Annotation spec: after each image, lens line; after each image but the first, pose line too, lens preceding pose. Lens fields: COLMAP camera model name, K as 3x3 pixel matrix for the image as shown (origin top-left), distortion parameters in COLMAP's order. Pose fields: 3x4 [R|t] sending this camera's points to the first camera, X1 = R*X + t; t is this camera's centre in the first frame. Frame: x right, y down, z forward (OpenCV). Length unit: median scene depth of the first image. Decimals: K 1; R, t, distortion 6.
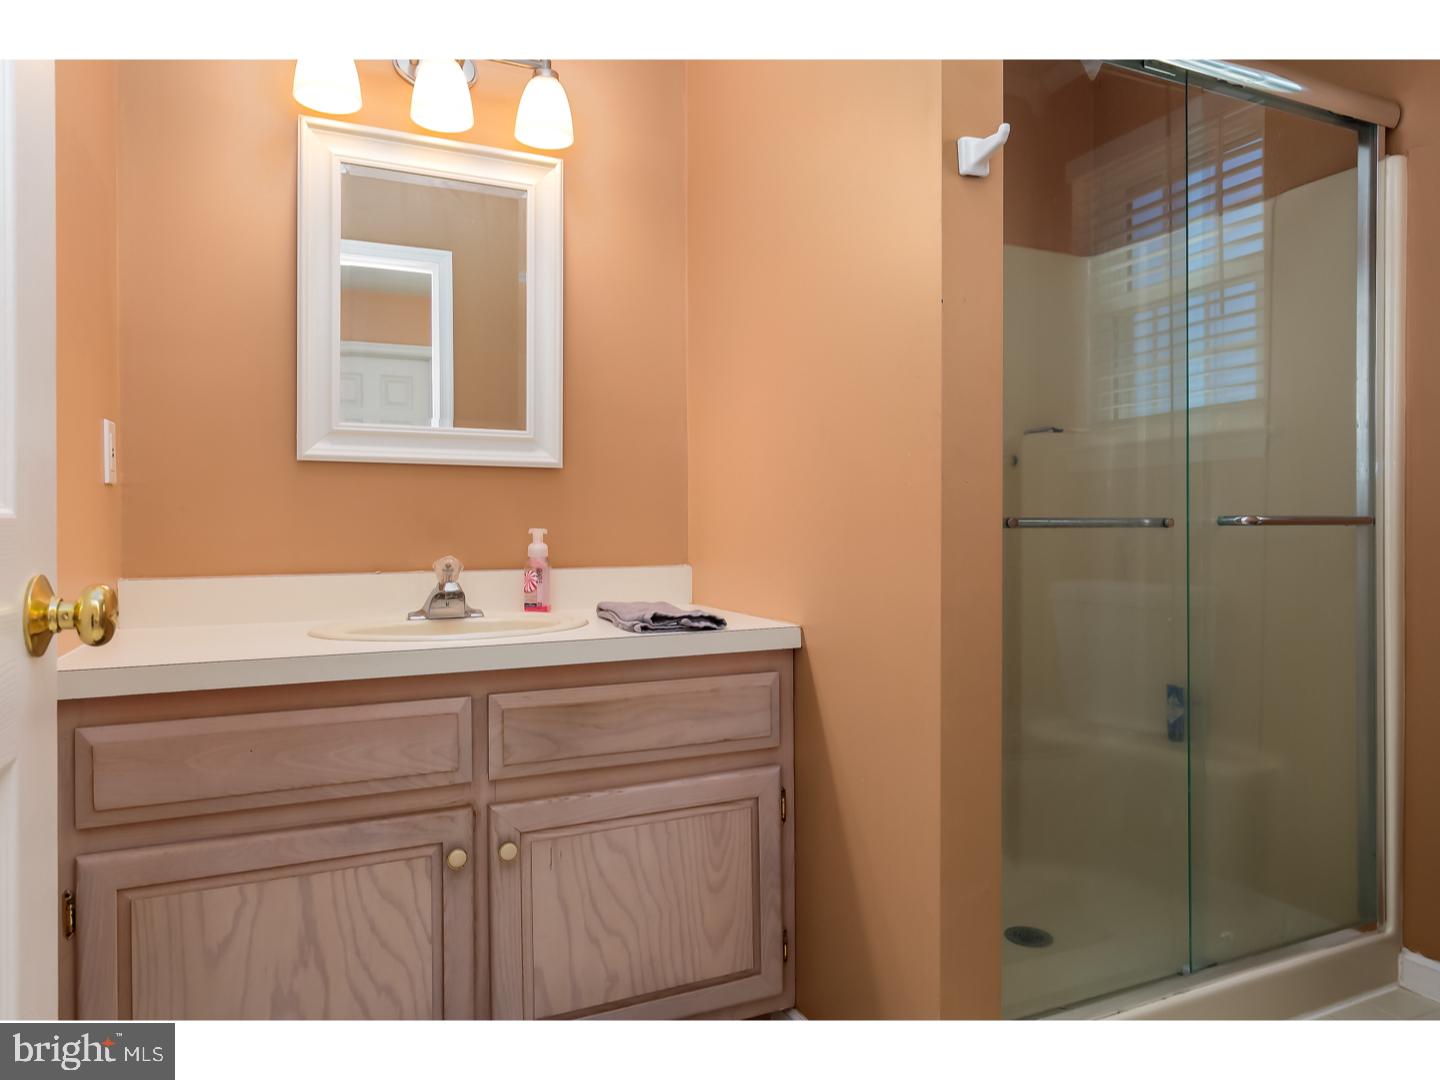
lens RADIAL K [[910.6, 0, 720.0], [0, 910.6, 540.0], [0, 0, 1]] dist [-0.000361, -0.000111]
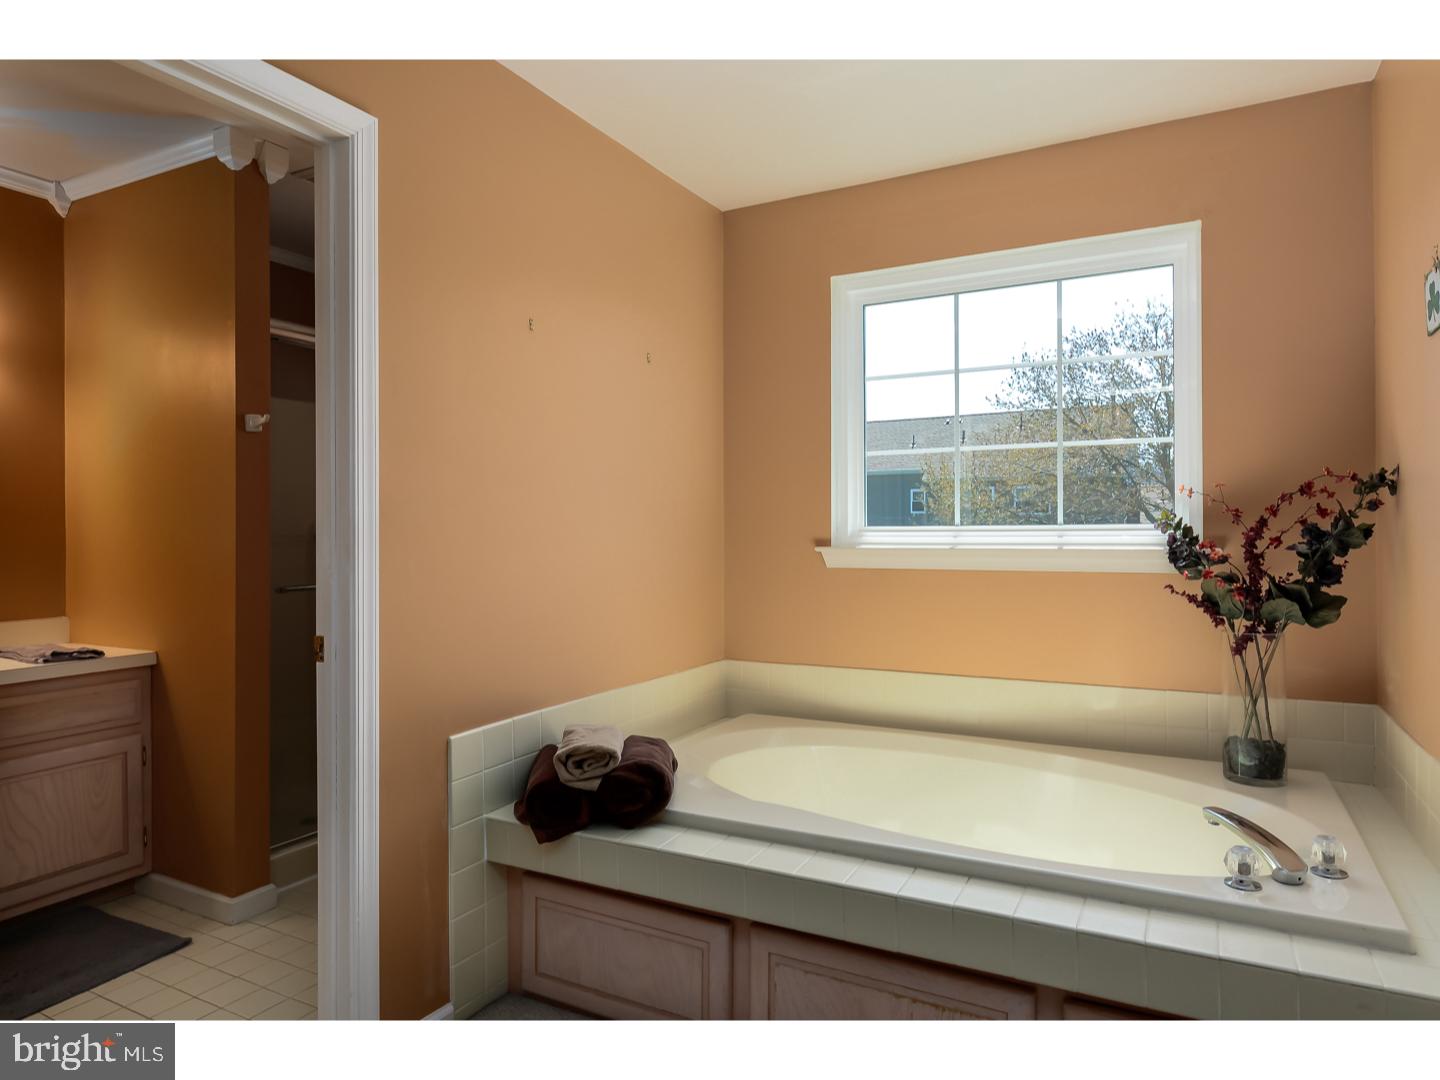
lens RADIAL K [[892.5, 0, 720.0], [0, 892.5, 540.0], [0, 0, 1]] dist [0.029966, 0.001224]
pose [[0.795932, -0.003632, 0.605375, -0.104180], [0.002614, 0.999993, 0.002562, -0.126648], [-0.605380, -0.000457, 0.795937, -1.084332]]
